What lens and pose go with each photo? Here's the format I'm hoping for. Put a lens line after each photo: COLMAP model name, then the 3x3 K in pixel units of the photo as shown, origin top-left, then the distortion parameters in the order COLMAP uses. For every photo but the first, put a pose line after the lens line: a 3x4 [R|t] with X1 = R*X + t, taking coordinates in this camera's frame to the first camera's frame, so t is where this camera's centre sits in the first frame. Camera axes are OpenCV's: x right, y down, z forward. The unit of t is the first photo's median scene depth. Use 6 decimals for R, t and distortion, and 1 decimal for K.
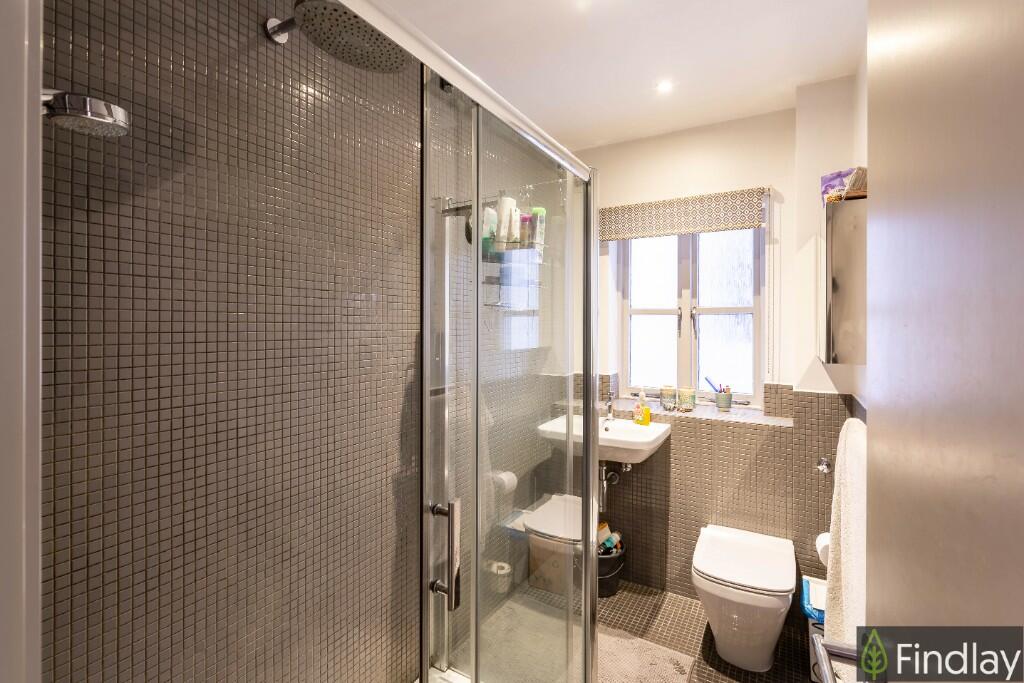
lens RADIAL K [[464.9, 0, 510.2], [0, 464.9, 330.4], [0, 0, 1]] dist [-0.001133, 0.000011]
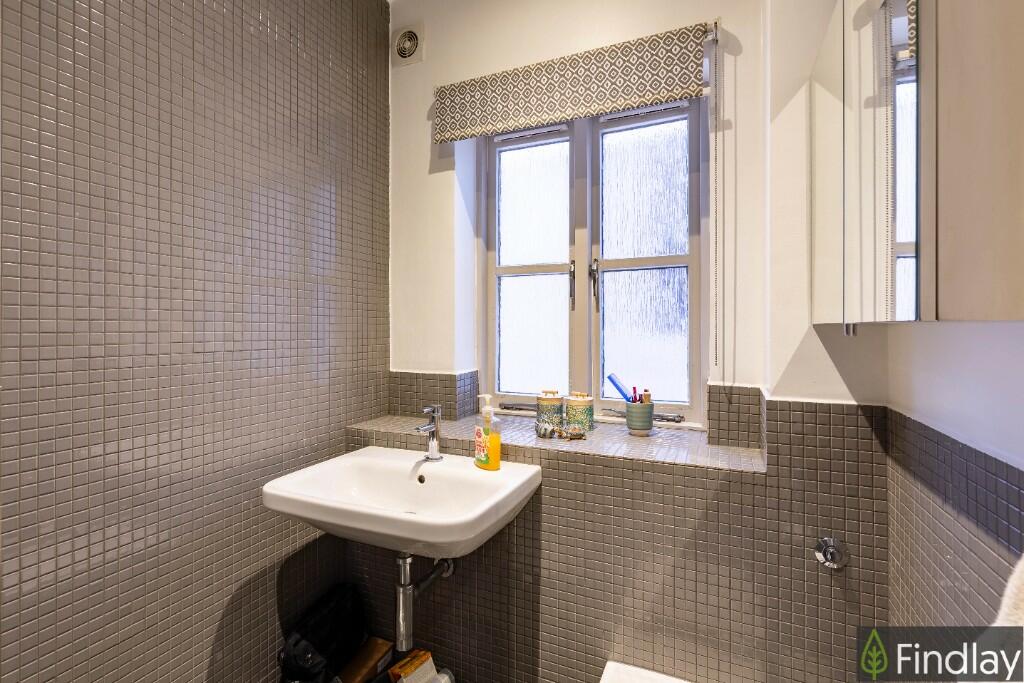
lens RADIAL K [[468.3, 0, 514.8], [0, 468.3, 334.0], [0, 0, 1]] dist [0.001872, 0.000062]
pose [[0.992259, -0.005331, 0.124074, 0.236079], [0.005128, 0.999985, 0.001957, 0.048618], [-0.124083, -0.001306, 0.992271, 0.449796]]
